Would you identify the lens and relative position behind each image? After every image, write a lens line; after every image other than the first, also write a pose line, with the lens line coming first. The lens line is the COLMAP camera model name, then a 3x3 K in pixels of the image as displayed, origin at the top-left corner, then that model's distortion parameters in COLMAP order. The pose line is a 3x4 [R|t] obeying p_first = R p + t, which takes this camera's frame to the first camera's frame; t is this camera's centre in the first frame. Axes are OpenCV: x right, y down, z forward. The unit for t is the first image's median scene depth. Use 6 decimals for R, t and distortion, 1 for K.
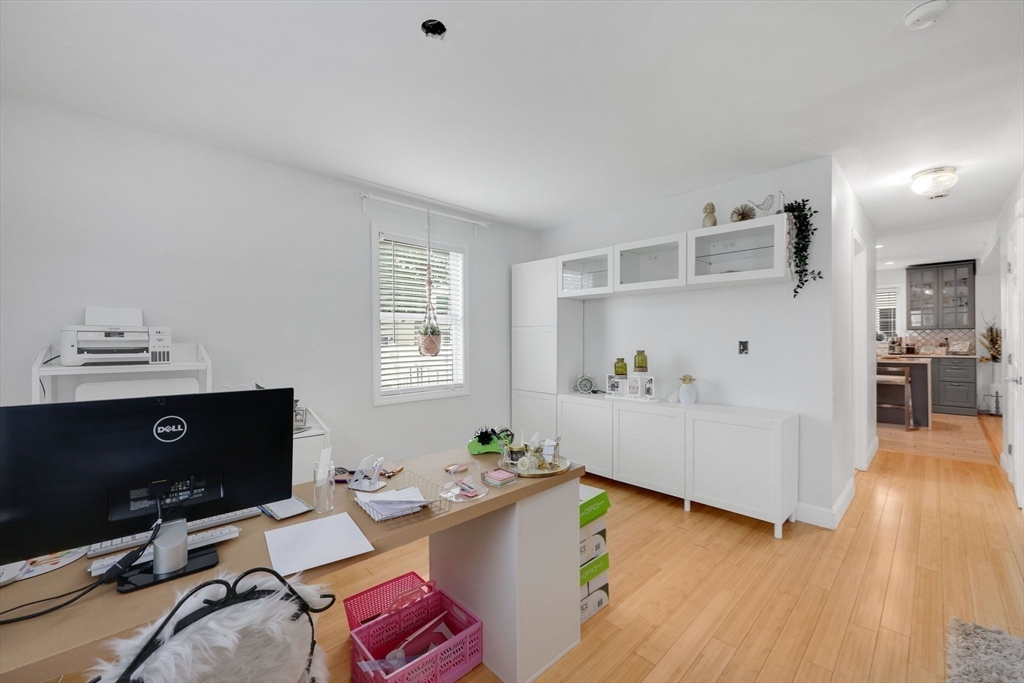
lens RADIAL K [[413.5, 0, 509.6], [0, 413.5, 344.6], [0, 0, 1]] dist [0.002729, 0.000349]
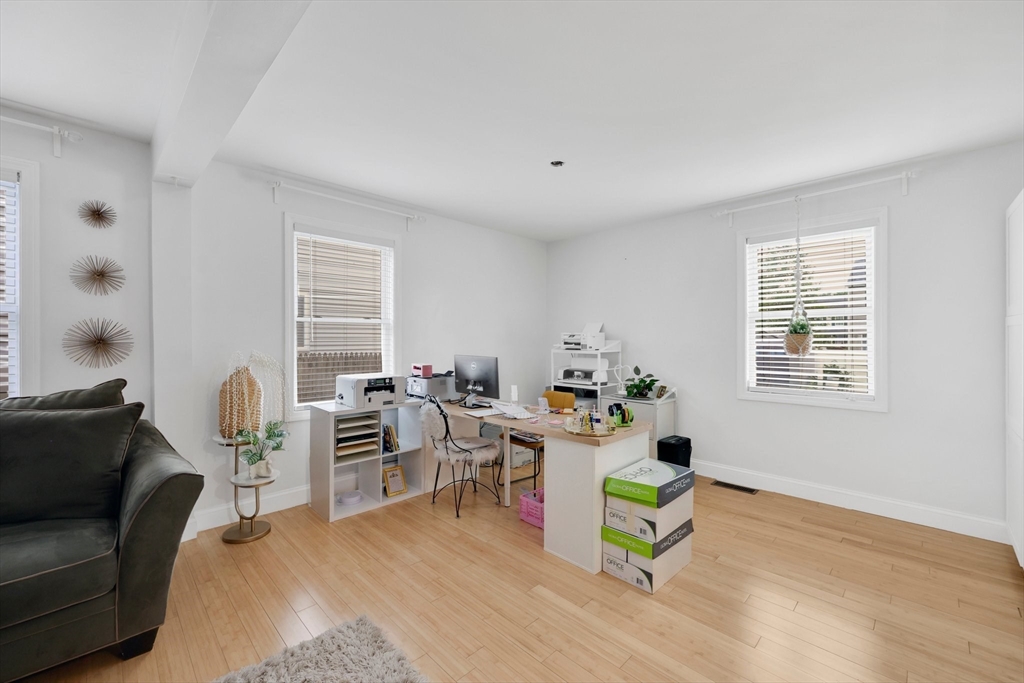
lens RADIAL K [[413.5, 0, 508.1], [0, 413.5, 339.9], [0, 0, 1]] dist [0.002729, 0.000349]
pose [[0.003673, 0.006469, -0.999972, 1.244487], [-0.006268, 0.999960, 0.006446, -0.016784], [0.999974, 0.006244, 0.003713, 0.616319]]
